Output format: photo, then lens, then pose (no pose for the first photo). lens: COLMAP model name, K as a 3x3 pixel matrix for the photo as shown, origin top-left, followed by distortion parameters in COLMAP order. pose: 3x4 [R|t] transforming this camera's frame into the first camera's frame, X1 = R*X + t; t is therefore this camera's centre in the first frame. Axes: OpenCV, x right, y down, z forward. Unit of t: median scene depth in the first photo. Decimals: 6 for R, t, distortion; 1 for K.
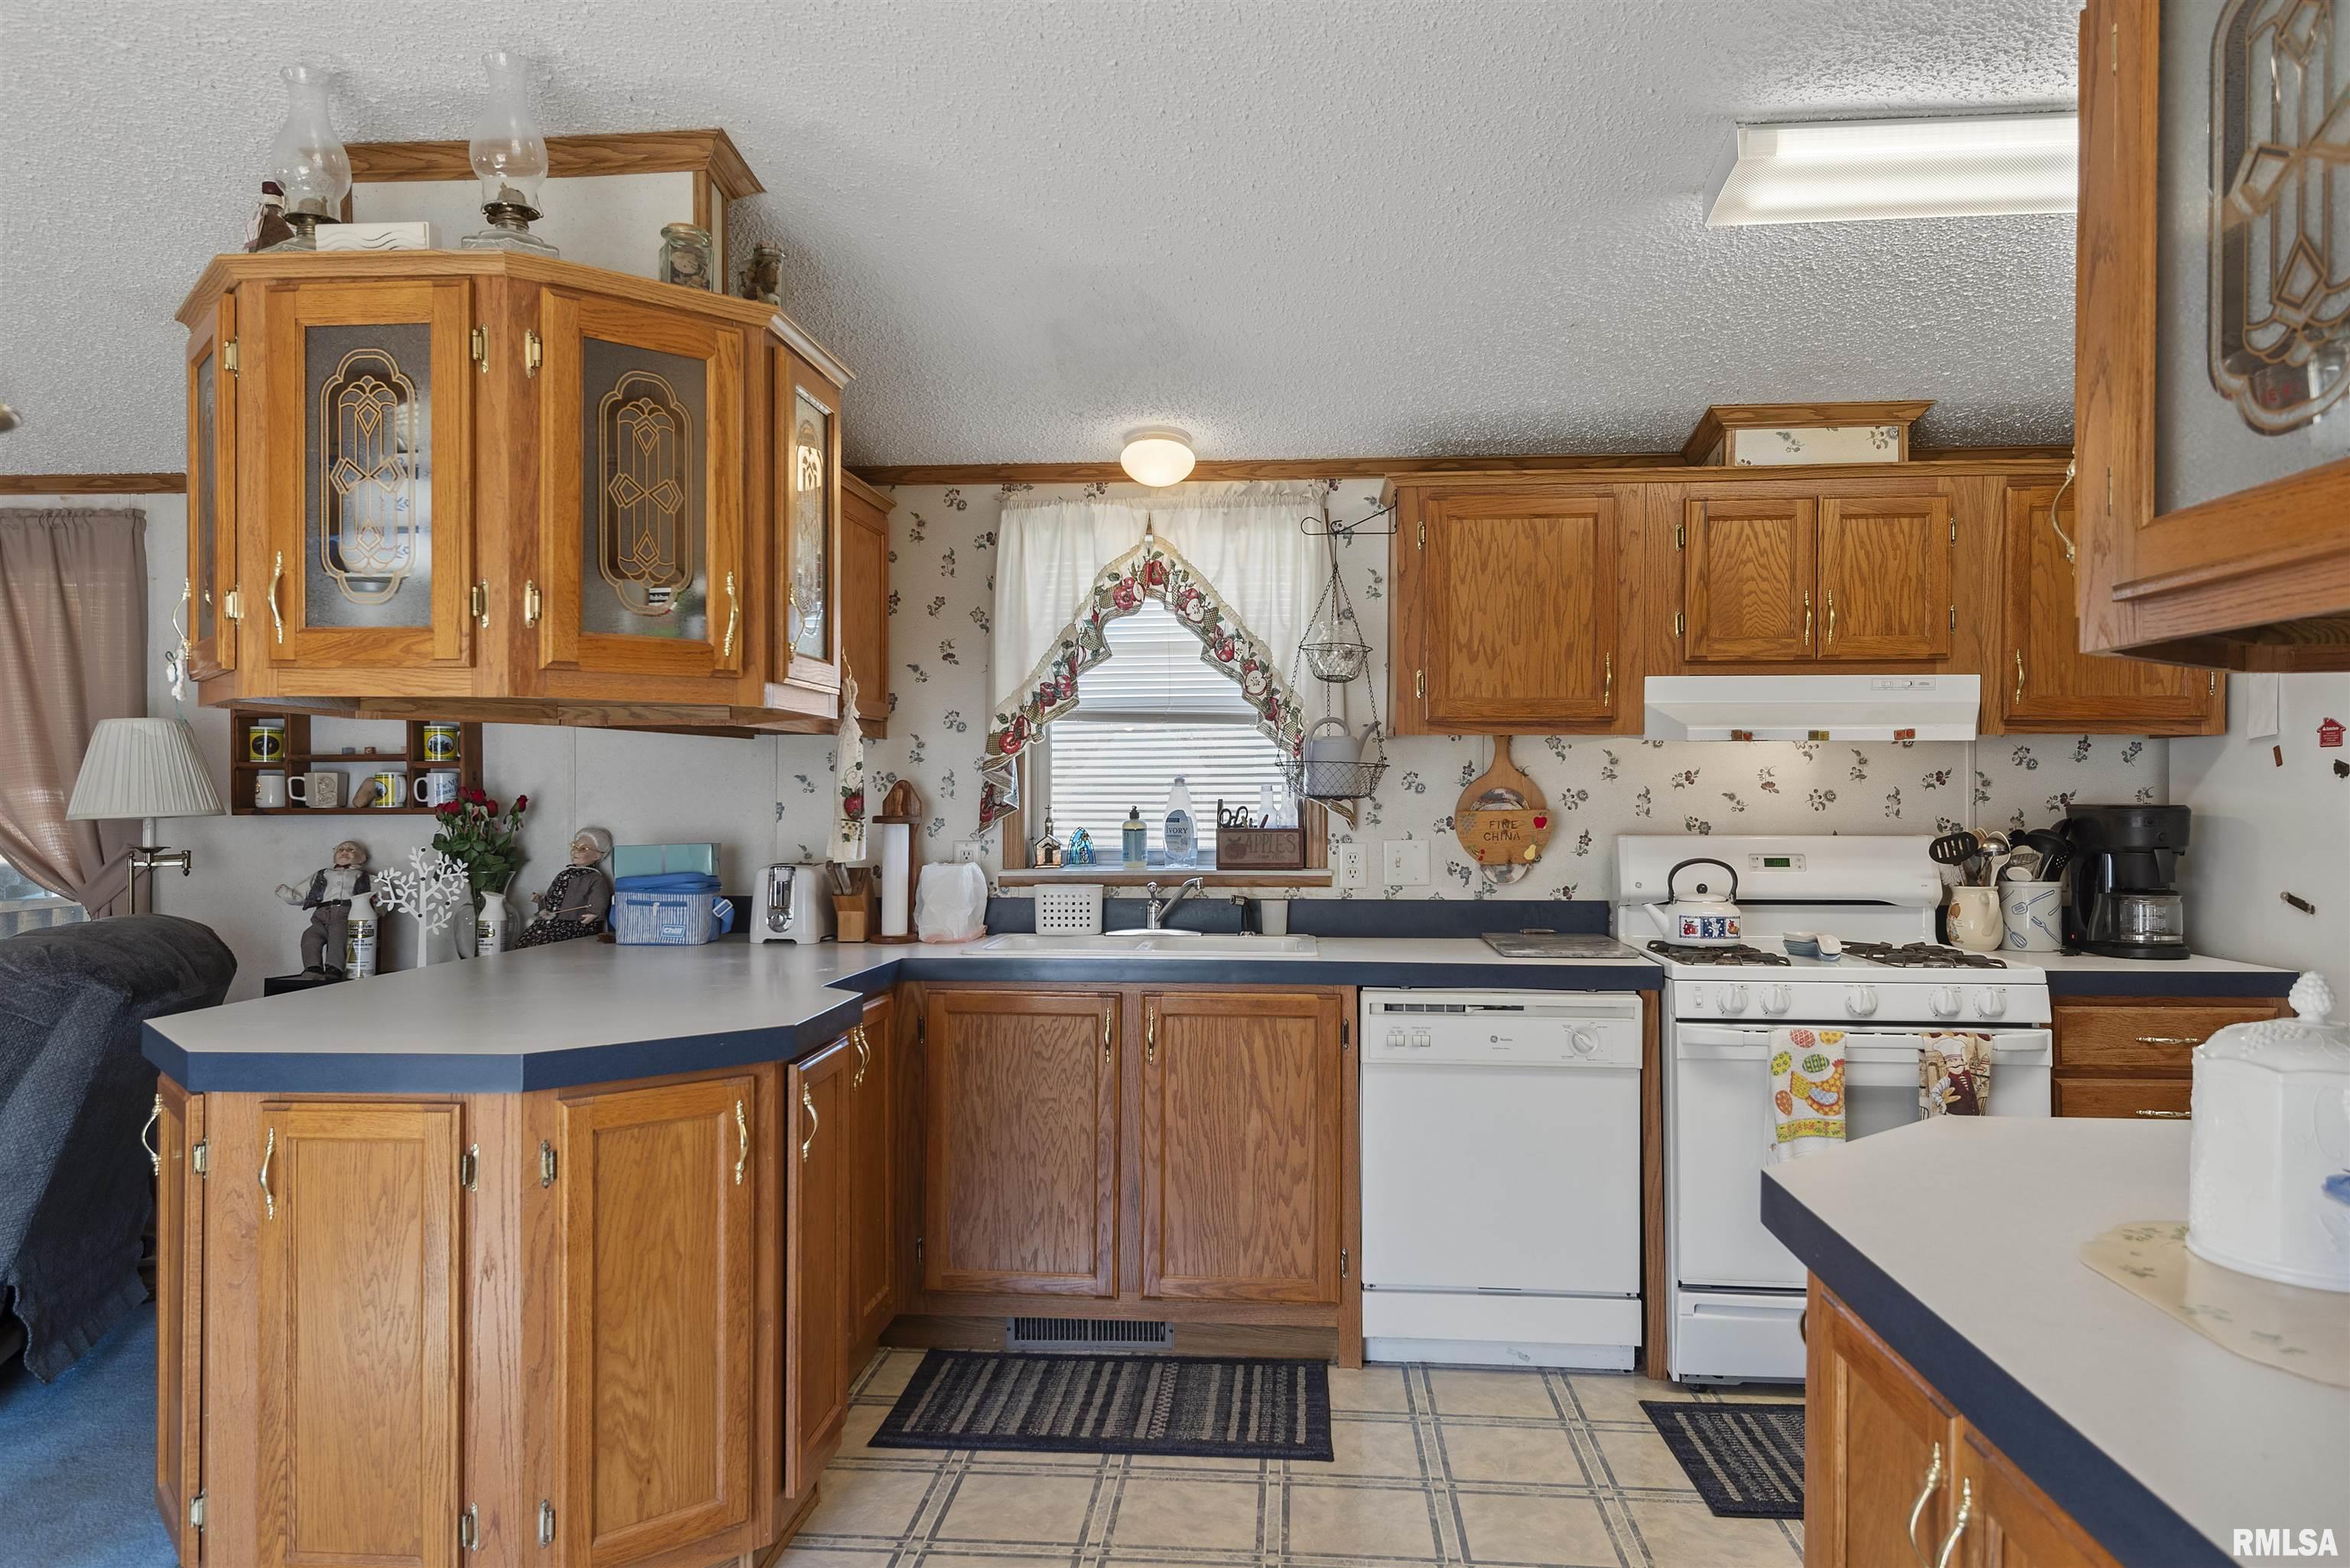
lens RADIAL K [[1543.9, 0, 1174.5], [0, 1543.9, 793.1], [0, 0, 1]] dist [0.028259, -0.002569]
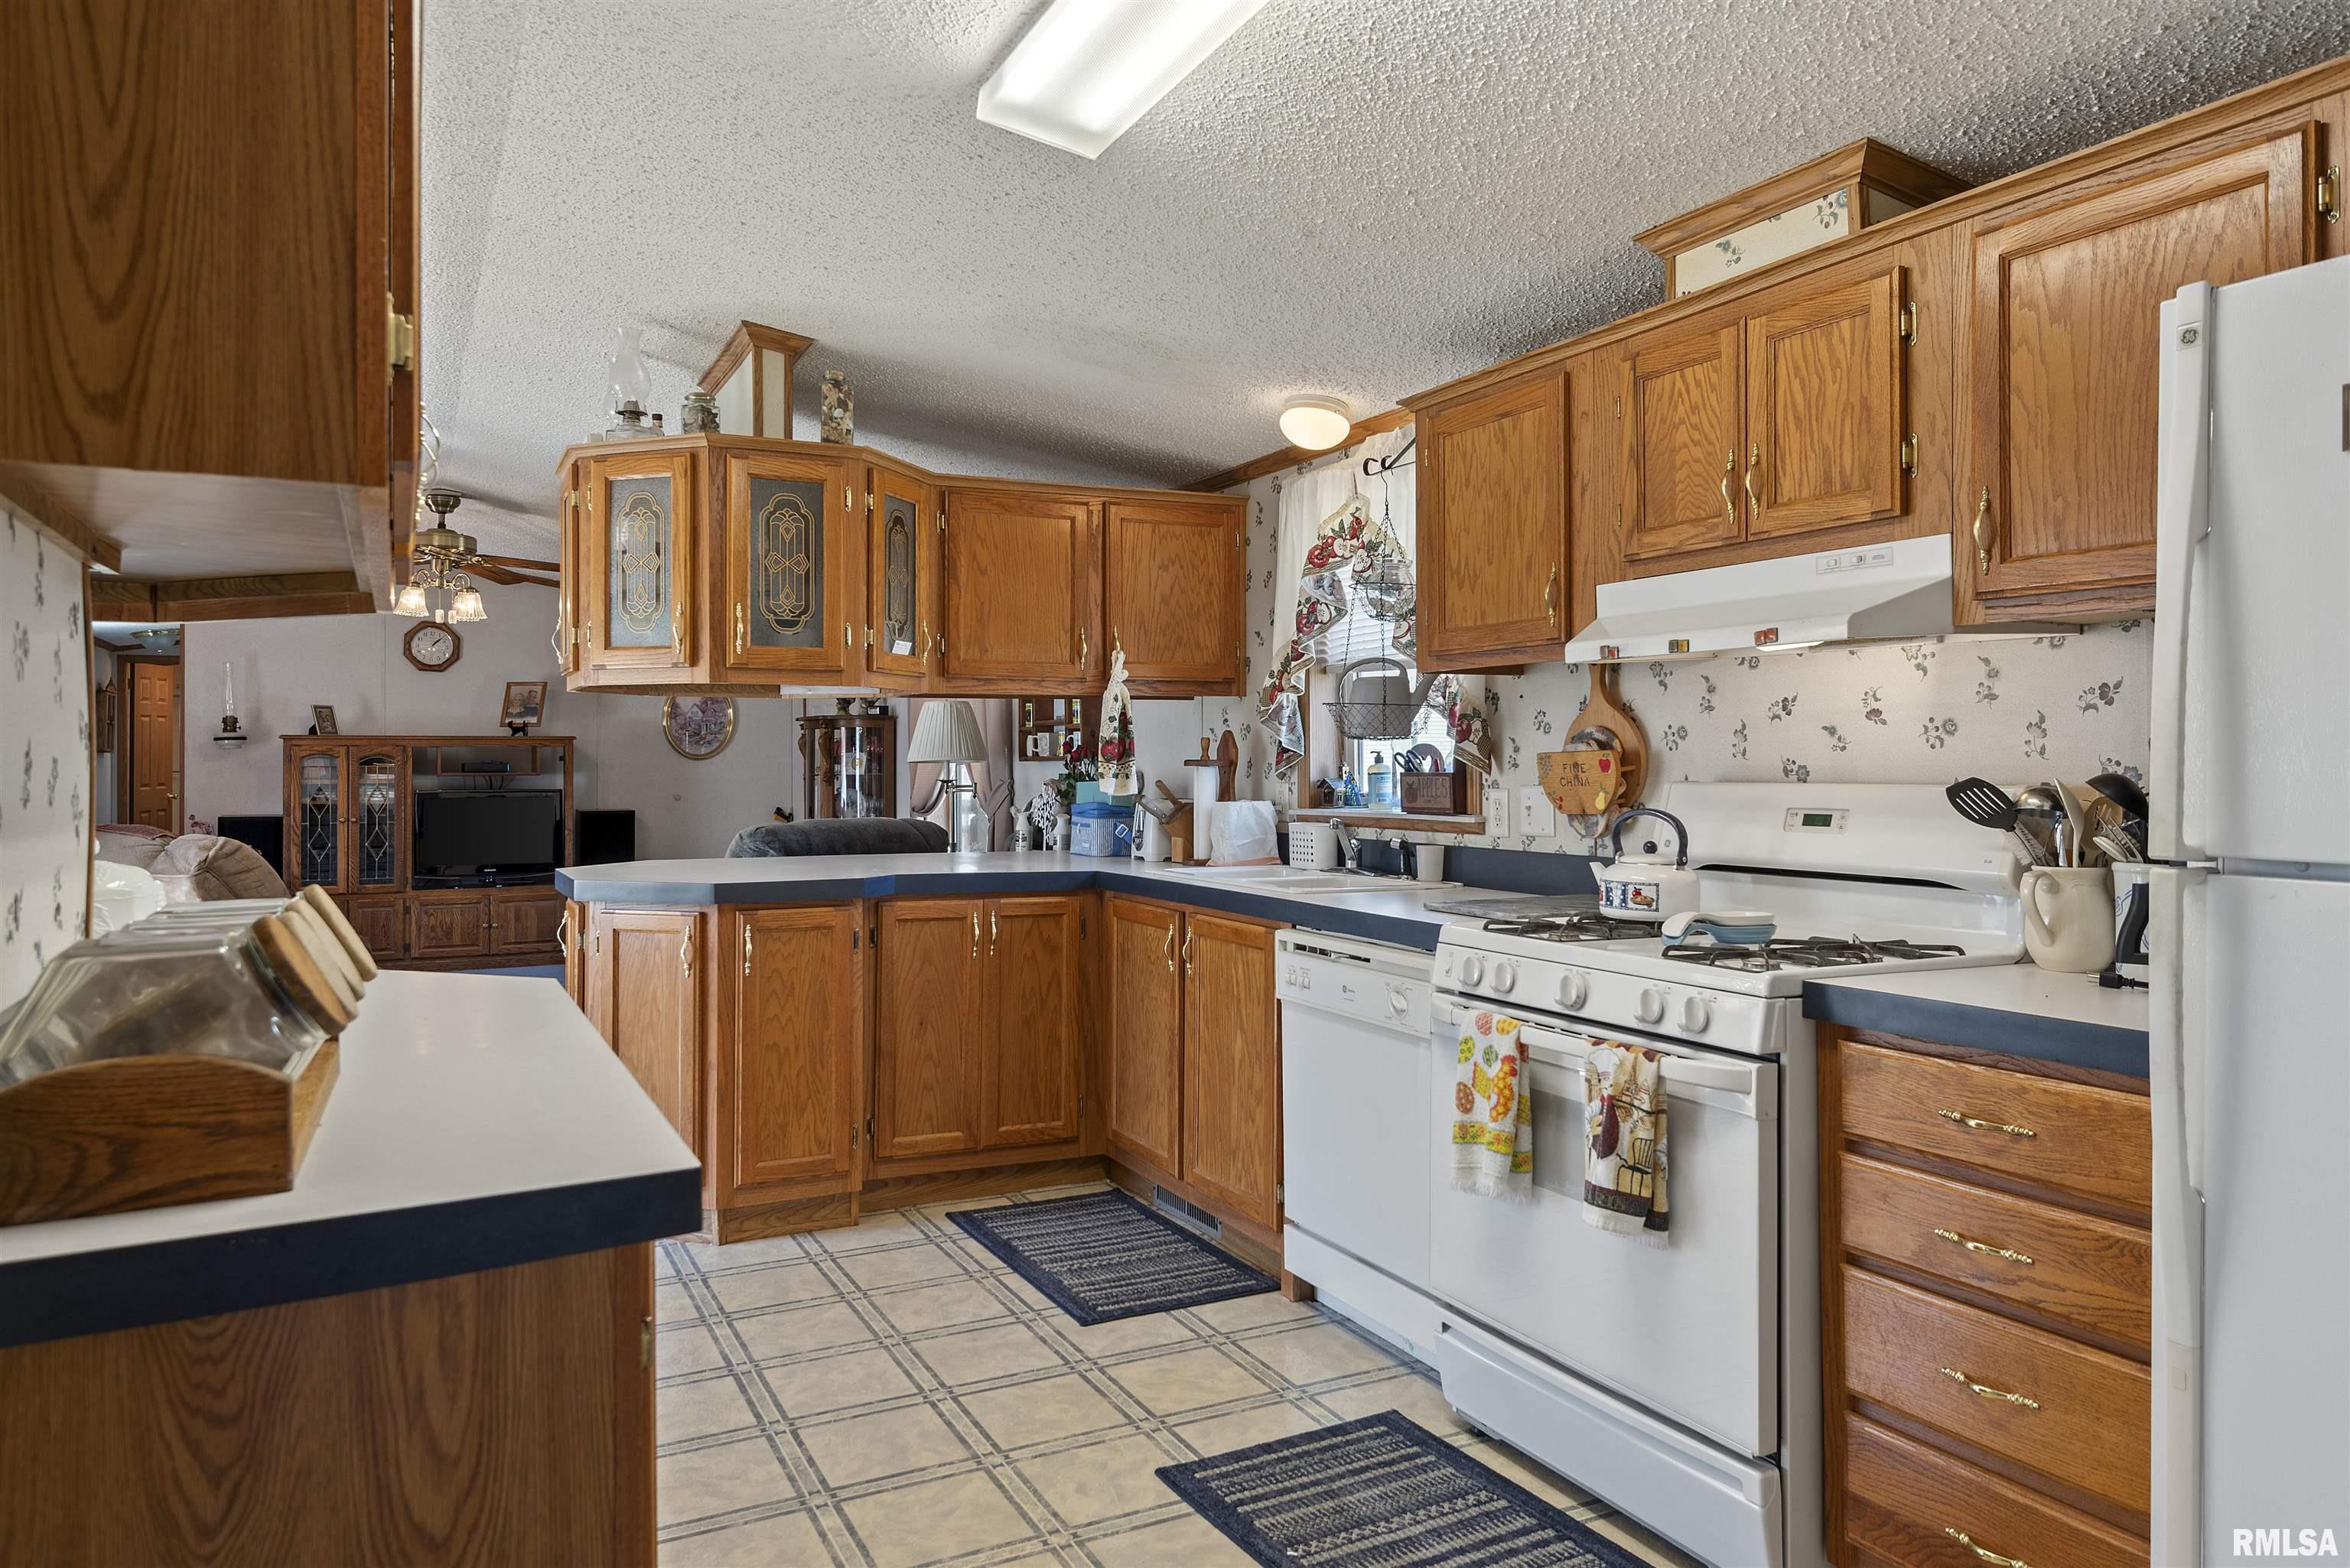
lens RADIAL K [[1521.8, 0, 1173.4], [0, 1521.8, 752.1], [0, 0, 1]] dist [0.035327, -0.028843]
pose [[0.521447, -0.007230, -0.853253, 0.930379], [0.001252, 0.999970, -0.007708, 0.020001], [0.853282, 0.002951, 0.521441, 0.410171]]
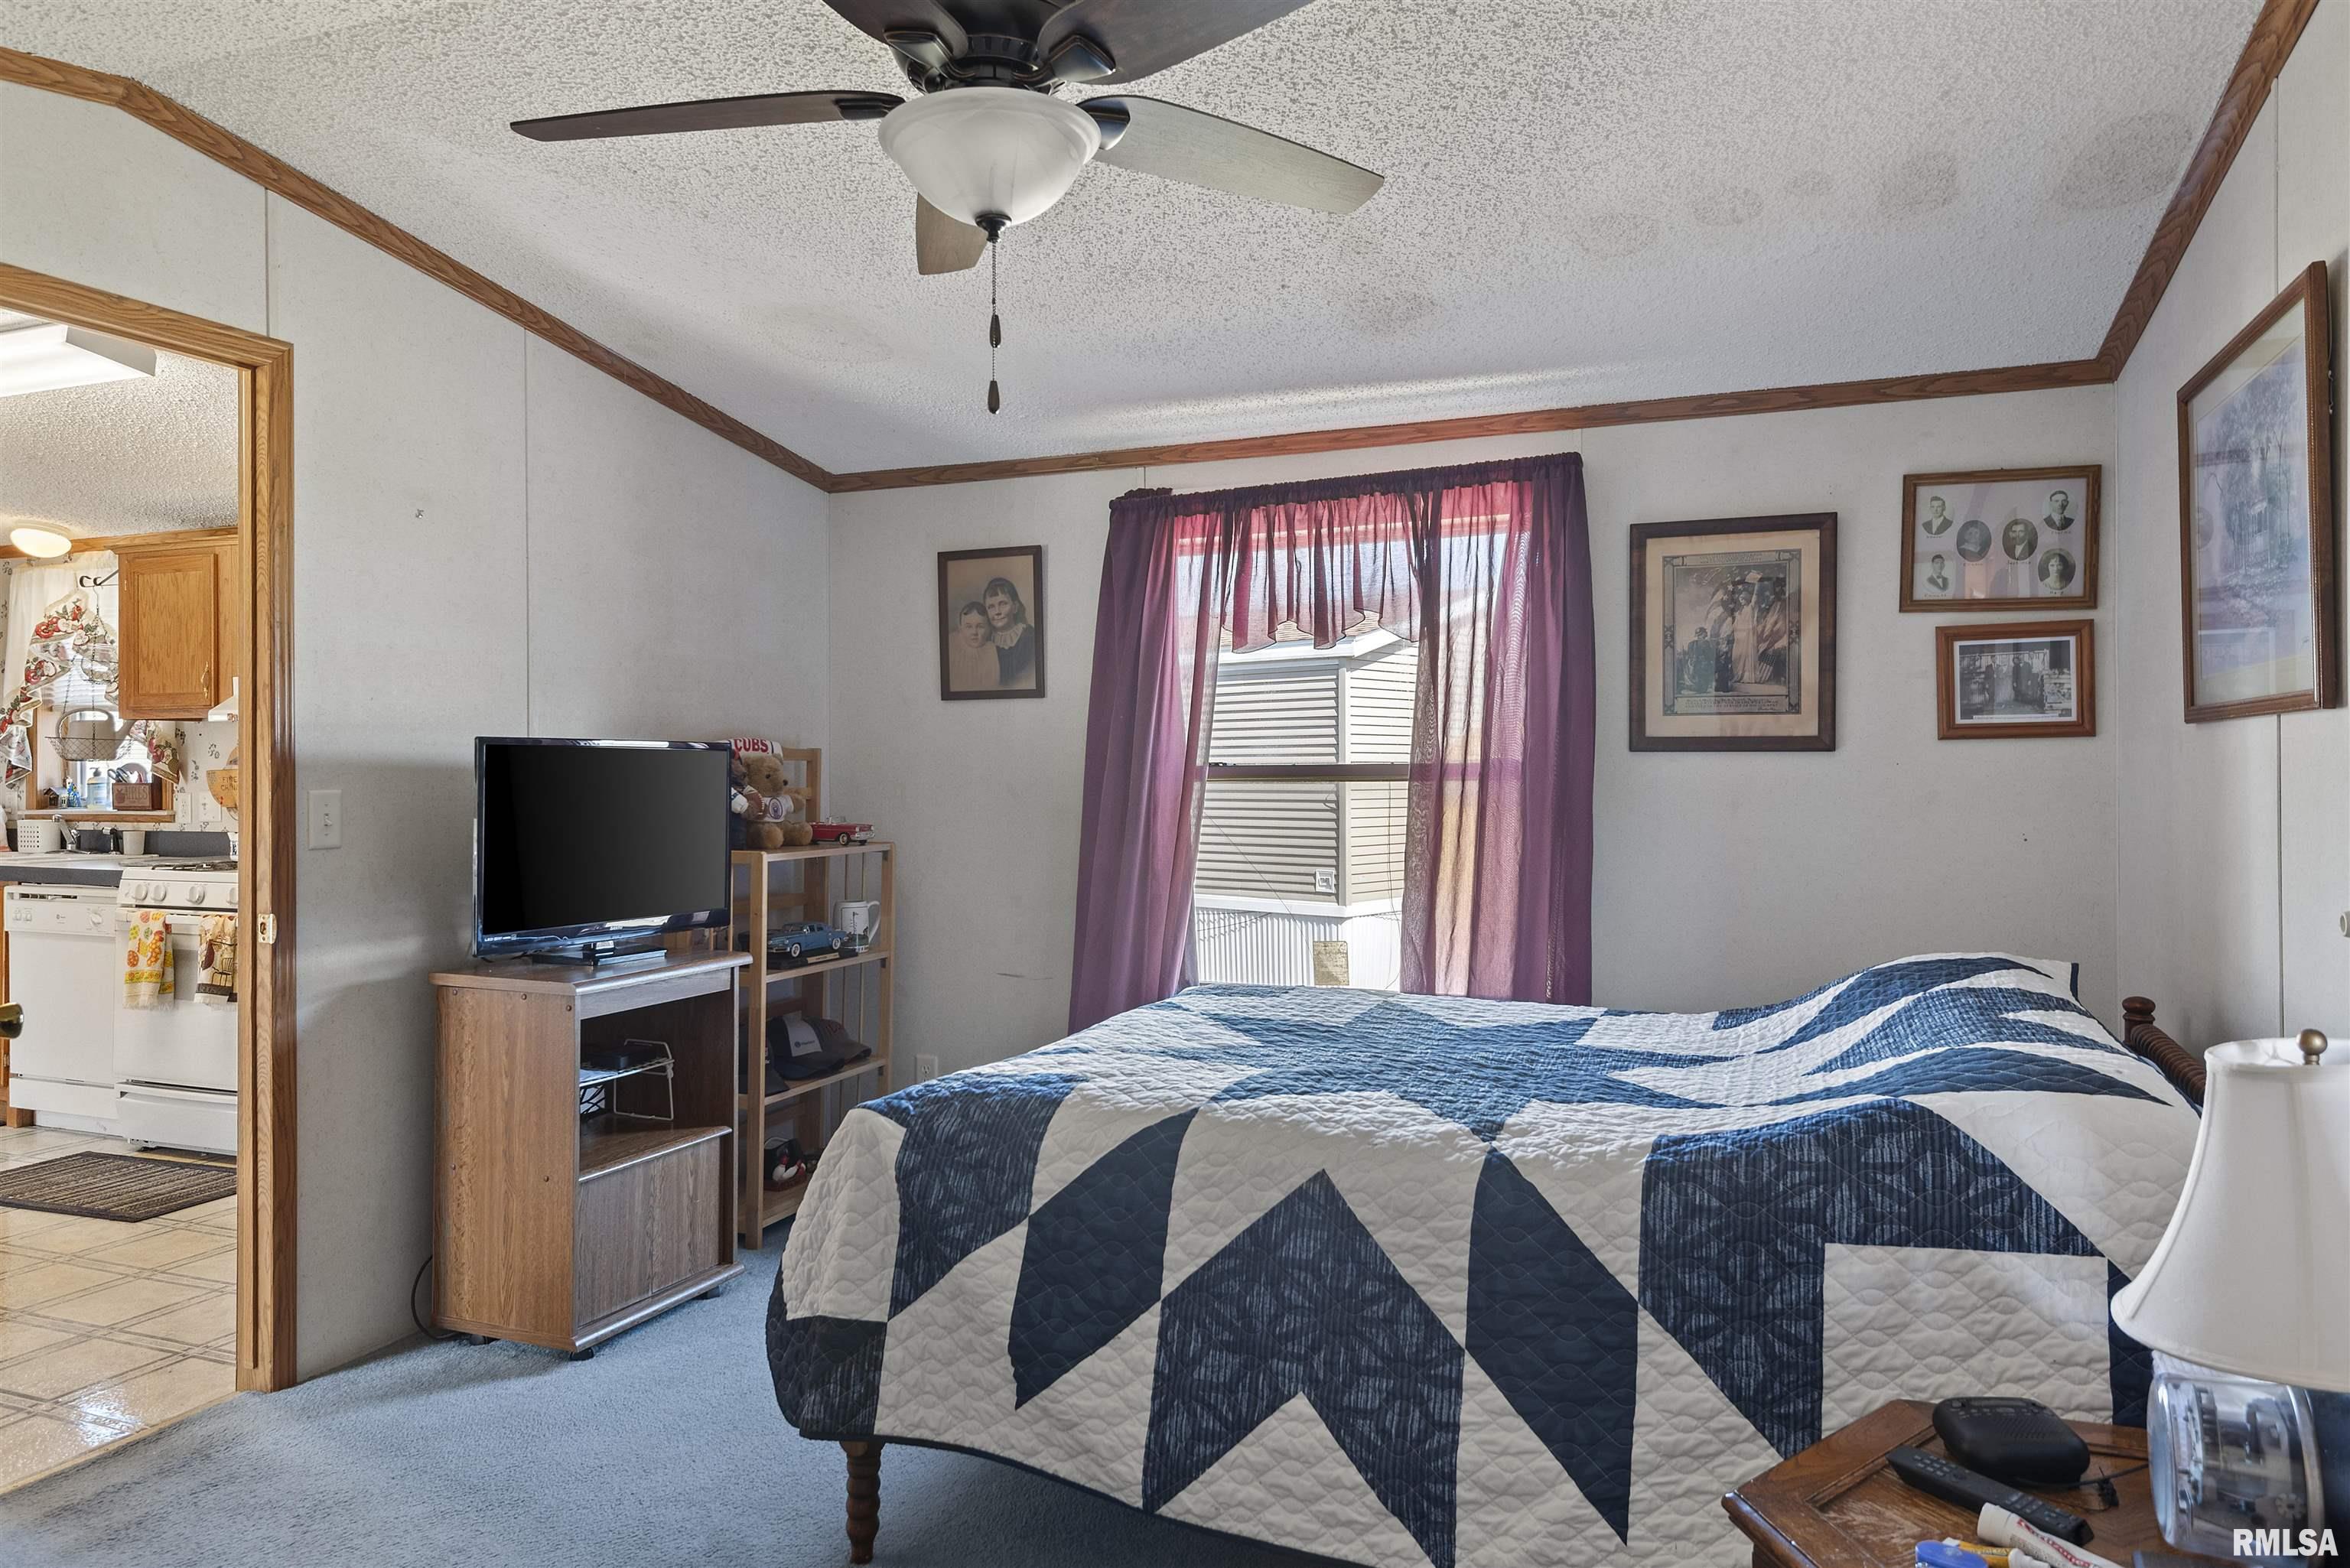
lens RADIAL K [[1521.8, 0, 1173.4], [0, 1521.8, 752.1], [0, 0, 1]] dist [0.035327, -0.028843]
pose [[0.953480, -0.007462, -0.301365, 1.685458], [0.003896, 0.999915, -0.012433, 0.018294], [0.301432, 0.010680, 0.953428, -0.123017]]
